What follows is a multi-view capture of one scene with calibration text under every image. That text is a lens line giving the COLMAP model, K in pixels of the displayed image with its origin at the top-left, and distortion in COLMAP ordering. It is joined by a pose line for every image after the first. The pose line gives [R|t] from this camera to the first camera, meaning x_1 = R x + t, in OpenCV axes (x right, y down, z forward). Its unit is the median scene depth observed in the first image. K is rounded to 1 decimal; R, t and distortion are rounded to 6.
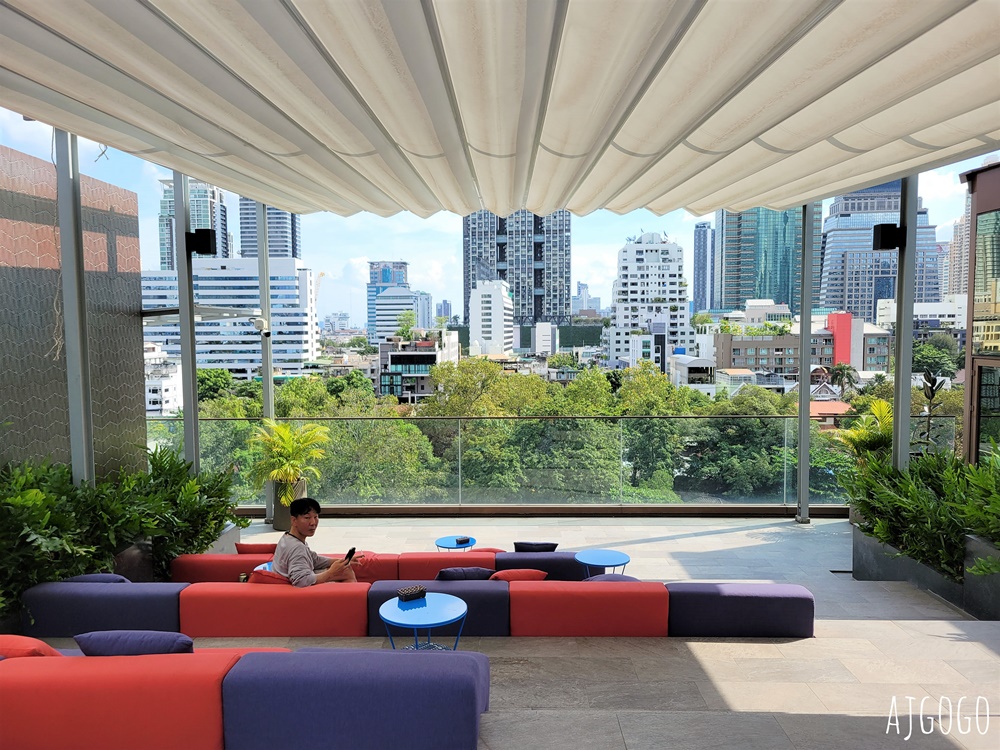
lens RADIAL K [[756.6, 0, 496.0], [0, 756.6, 377.7], [0, 0, 1]] dist [0.051465, -0.033848]
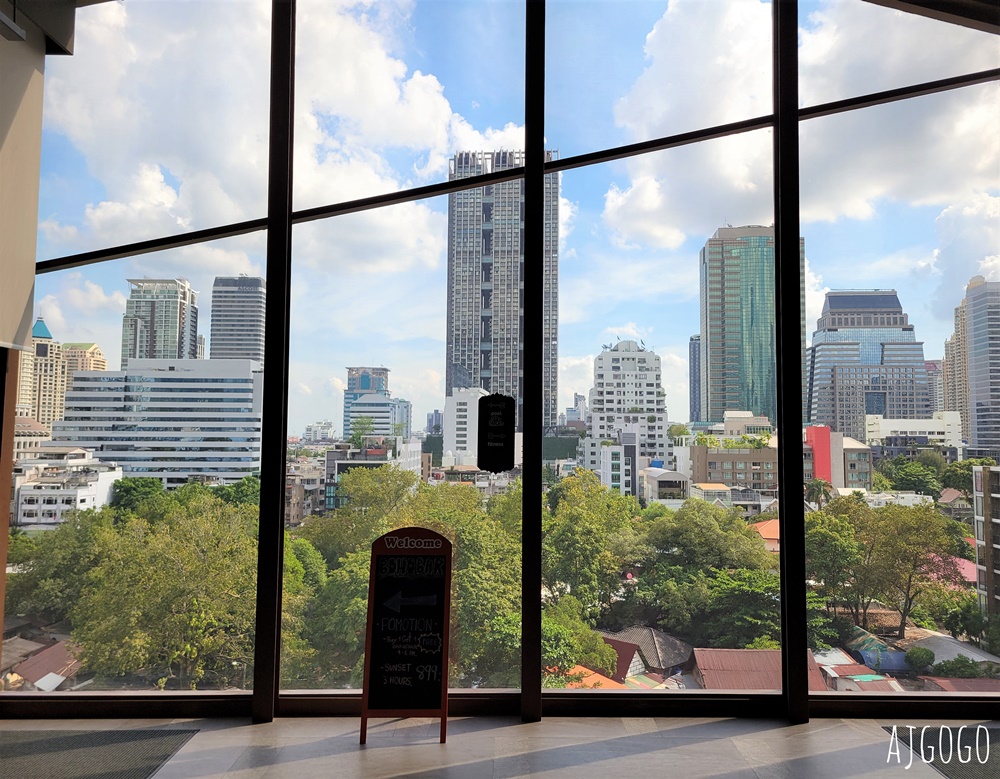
lens RADIAL K [[789.0, 0, 526.0], [0, 789.0, 383.6], [0, 0, 1]] dist [0.048523, -0.012273]
pose [[0.999005, 0.017257, 0.041122, 0.034711], [-0.011460, 0.990471, -0.137240, 0.002184], [-0.043098, 0.136632, 0.989684, 0.020573]]
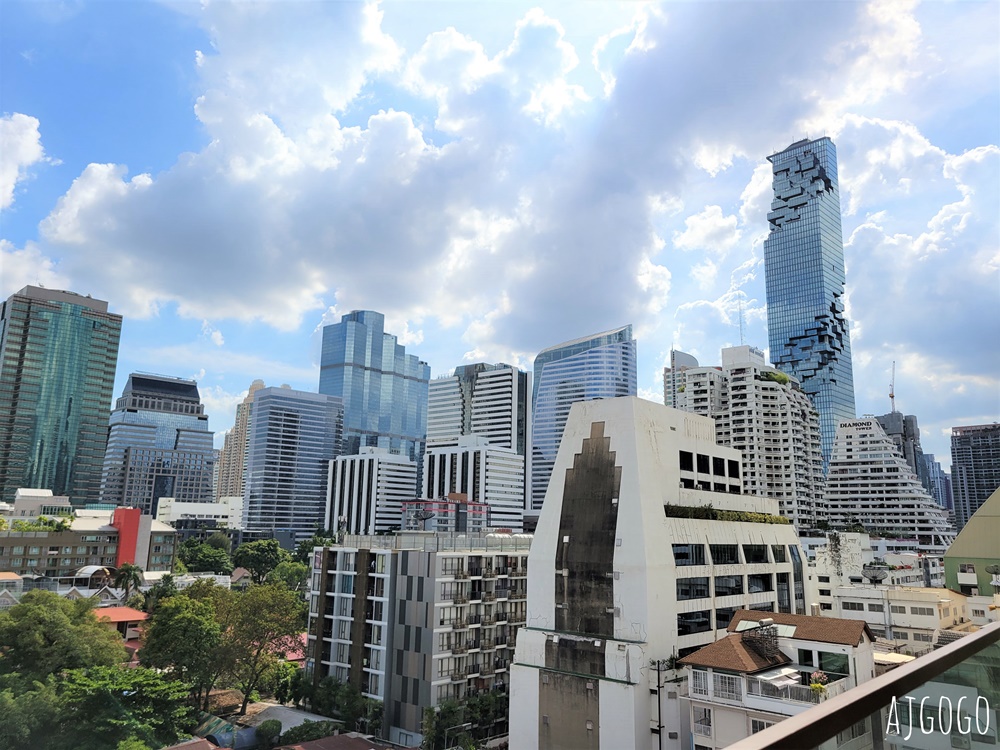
lens RADIAL K [[756.6, 0, 495.9], [0, 756.6, 368.9], [0, 0, 1]] dist [0.051465, -0.033848]
pose [[0.631902, 0.182878, 0.753164, -0.003559], [0.025267, 0.966386, -0.255850, 0.001477], [-0.774636, 0.180702, 0.606041, 0.038046]]
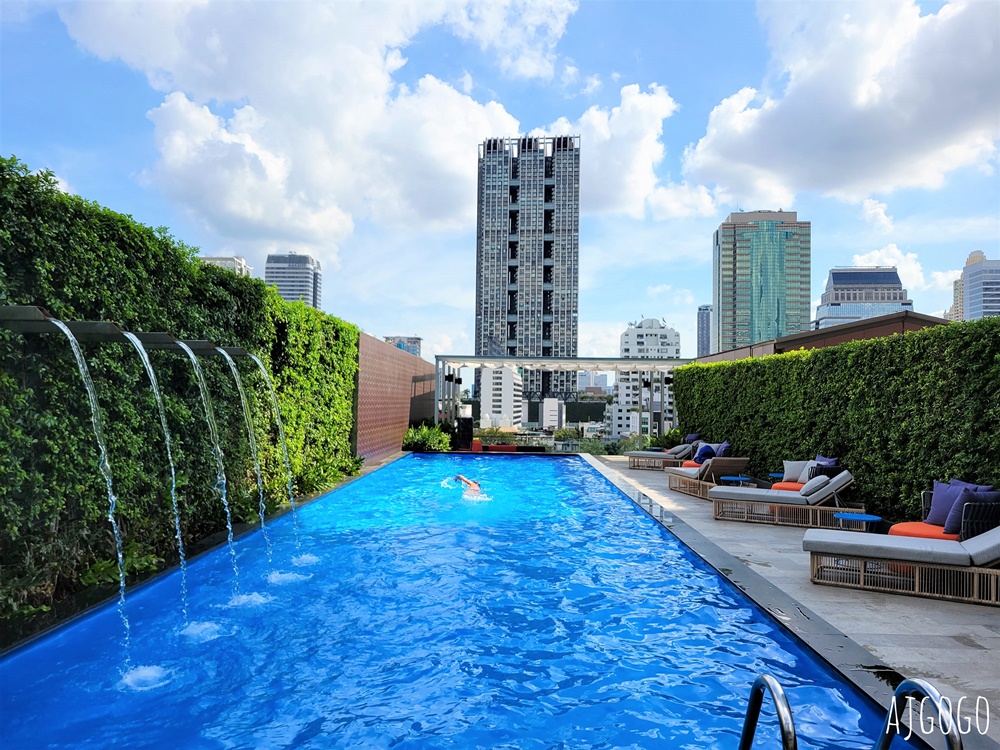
lens RADIAL K [[756.6, 0, 506.4], [0, 756.6, 370.3], [0, 0, 1]] dist [0.051465, -0.033848]
pose [[0.999764, 0.021474, 0.003183, -0.004613], [-0.021007, 0.993978, -0.107548, 0.004091], [-0.005474, 0.107456, 0.994195, -0.072118]]
